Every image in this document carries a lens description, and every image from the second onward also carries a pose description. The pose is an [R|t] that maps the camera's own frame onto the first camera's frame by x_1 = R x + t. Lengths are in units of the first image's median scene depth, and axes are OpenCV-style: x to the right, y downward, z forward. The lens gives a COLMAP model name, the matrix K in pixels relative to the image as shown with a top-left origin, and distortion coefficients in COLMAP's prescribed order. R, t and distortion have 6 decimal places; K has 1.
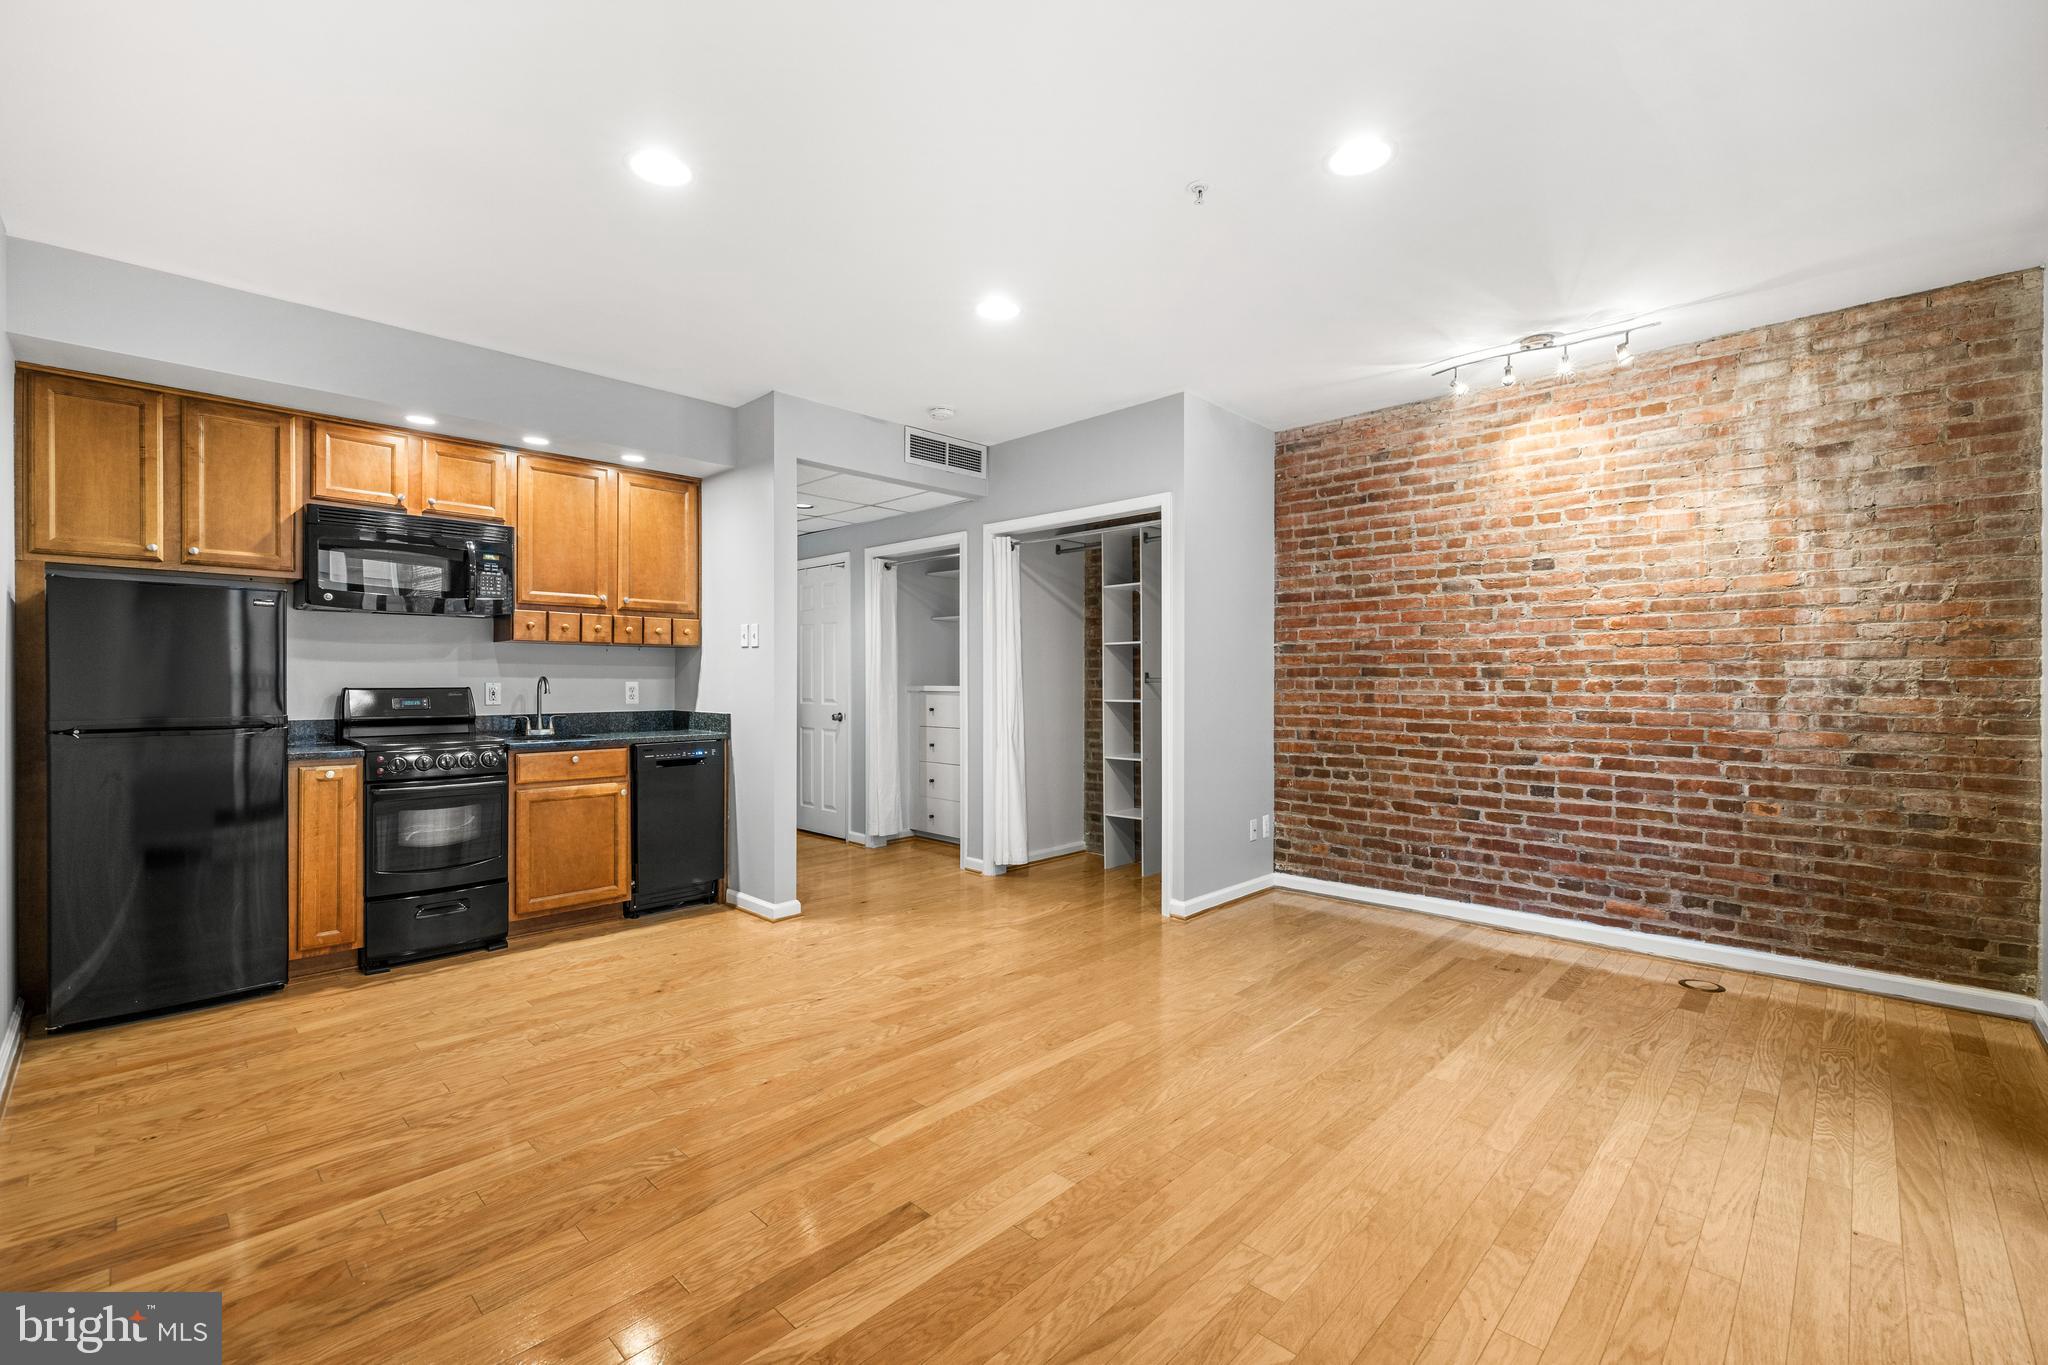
lens RADIAL K [[863.1, 0, 1031.2], [0, 863.1, 684.8], [0, 0, 1]] dist [0.000658, -0.000034]
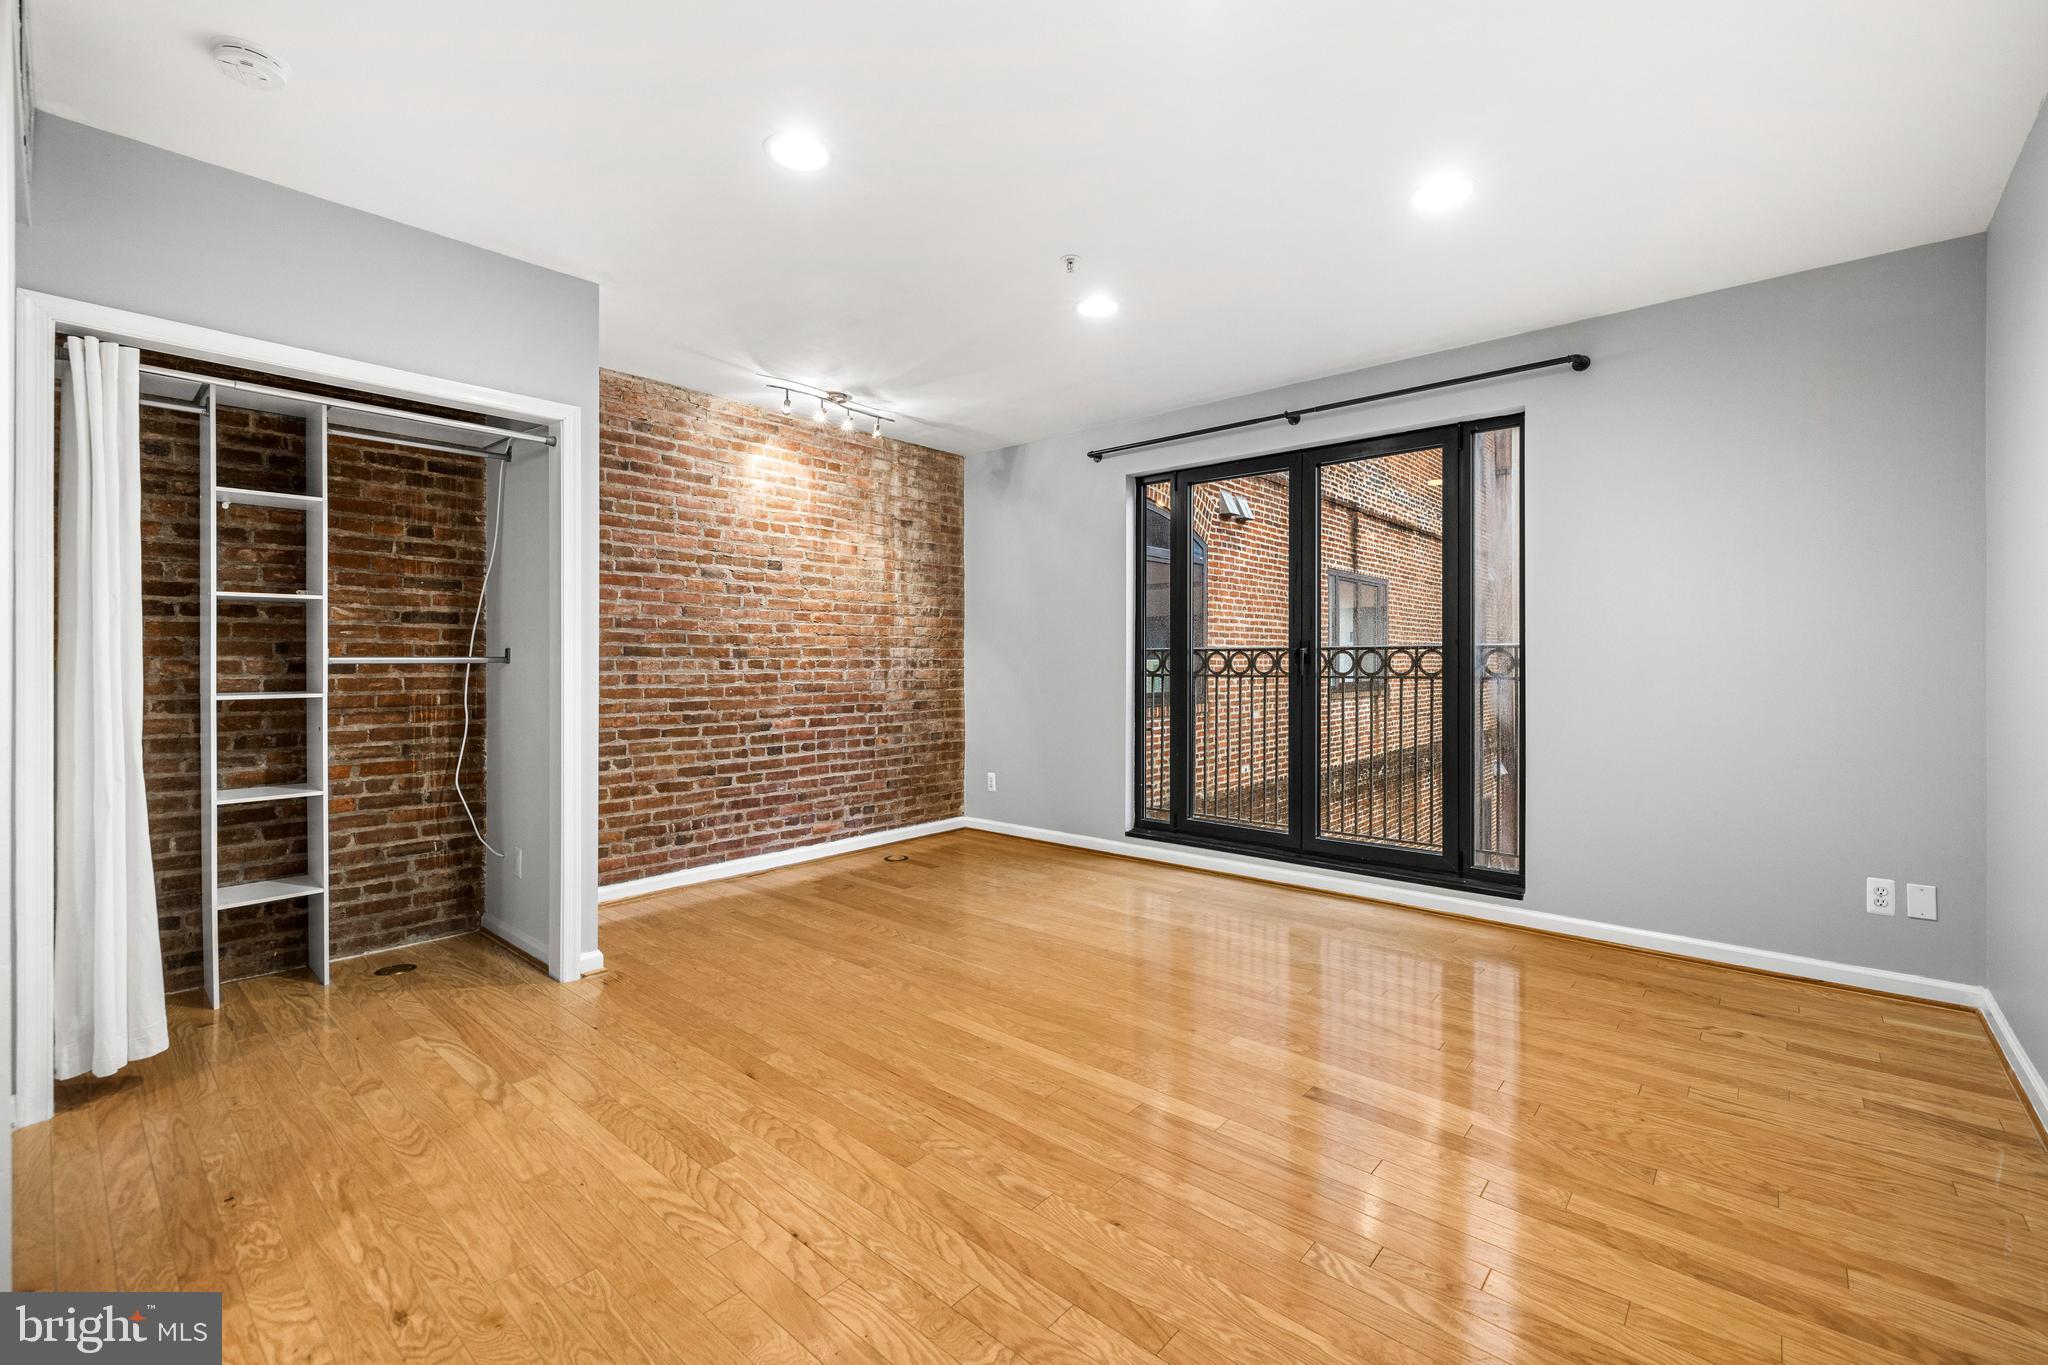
lens RADIAL K [[863.1, 0, 1021.6], [0, 863.1, 661.0], [0, 0, 1]] dist [0.000658, -0.000034]
pose [[-0.035896, -0.002231, 0.999353, -0.701290], [0.006102, 0.999978, 0.002451, -0.005122], [-0.999337, 0.006186, -0.035882, 0.758291]]
